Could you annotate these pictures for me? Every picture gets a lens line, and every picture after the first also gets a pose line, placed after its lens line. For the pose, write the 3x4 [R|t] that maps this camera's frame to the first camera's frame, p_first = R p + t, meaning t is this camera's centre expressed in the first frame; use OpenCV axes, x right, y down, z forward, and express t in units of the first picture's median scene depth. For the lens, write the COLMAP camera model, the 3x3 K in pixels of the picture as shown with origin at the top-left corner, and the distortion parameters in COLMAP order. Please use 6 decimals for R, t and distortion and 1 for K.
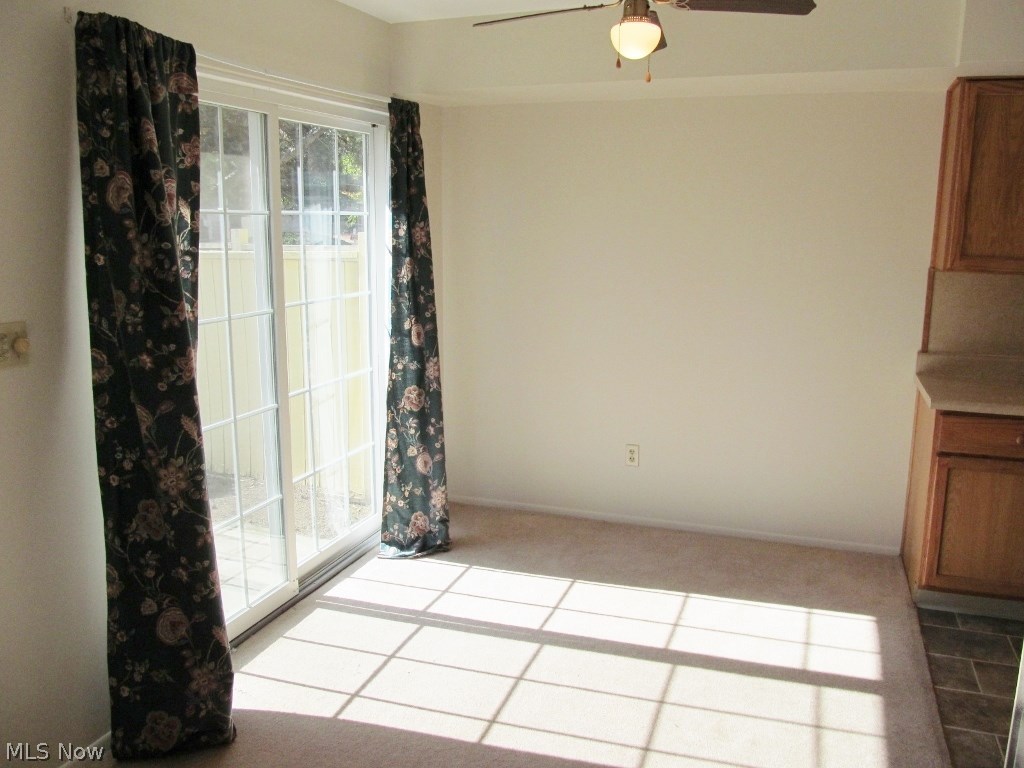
lens RADIAL K [[839.2, 0, 512.0], [0, 839.2, 384.0], [0, 0, 1]] dist [-0.058940, 0.005899]
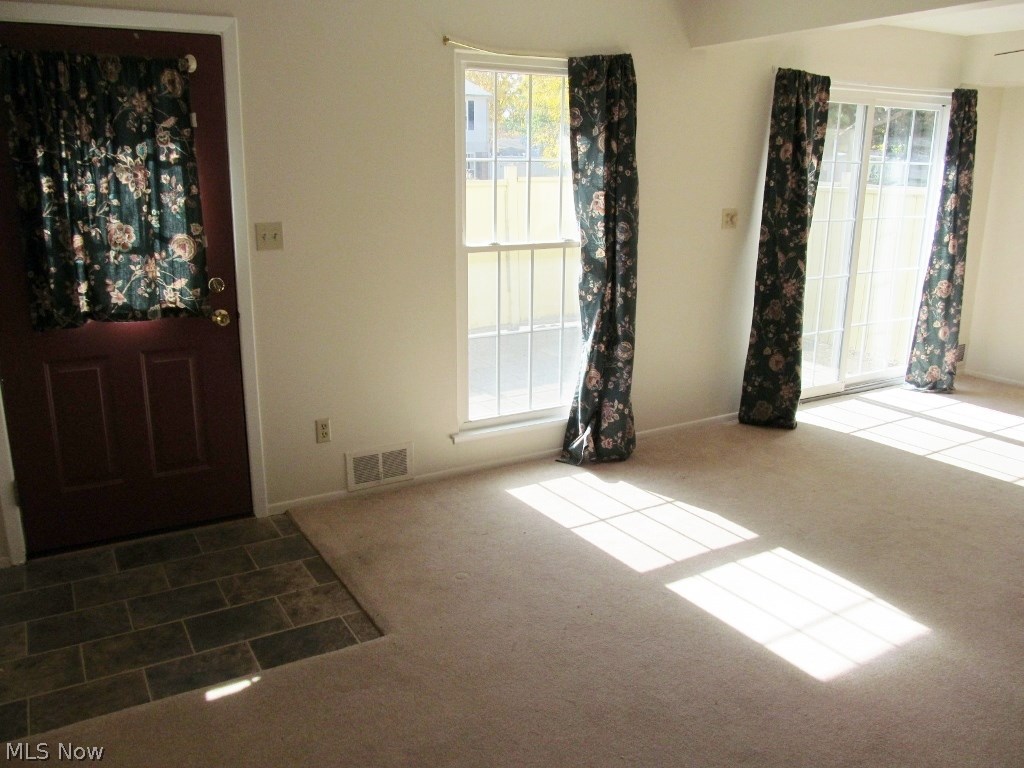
lens RADIAL K [[839.2, 0, 512.0], [0, 839.2, 384.0], [0, 0, 1]] dist [-0.058940, 0.005899]
pose [[0.764818, 0.167026, -0.622219, 0.294907], [-0.127692, 0.985948, 0.107707, 0.153633], [0.631465, -0.002924, 0.775399, -0.781715]]
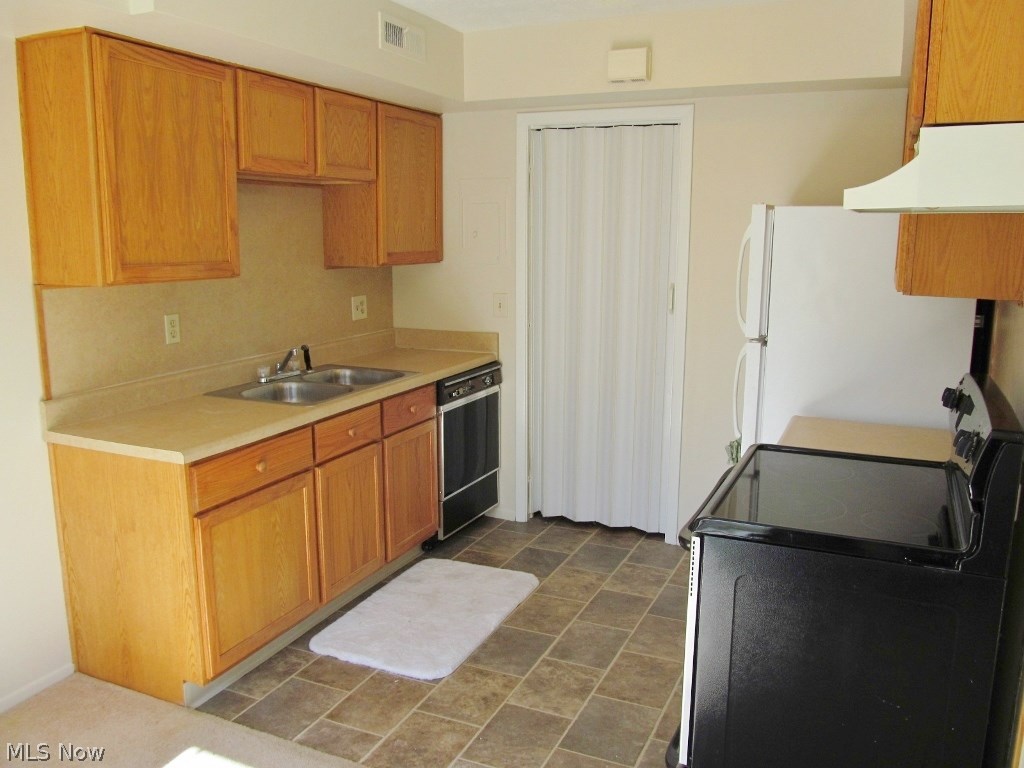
lens RADIAL K [[839.2, 0, 512.0], [0, 839.2, 384.0], [0, 0, 1]] dist [-0.058940, 0.005899]
pose [[0.079615, -0.184814, 0.979543, -0.199083], [0.186826, 0.968016, 0.167455, -0.106215], [-0.979162, 0.169672, 0.111597, 0.558543]]
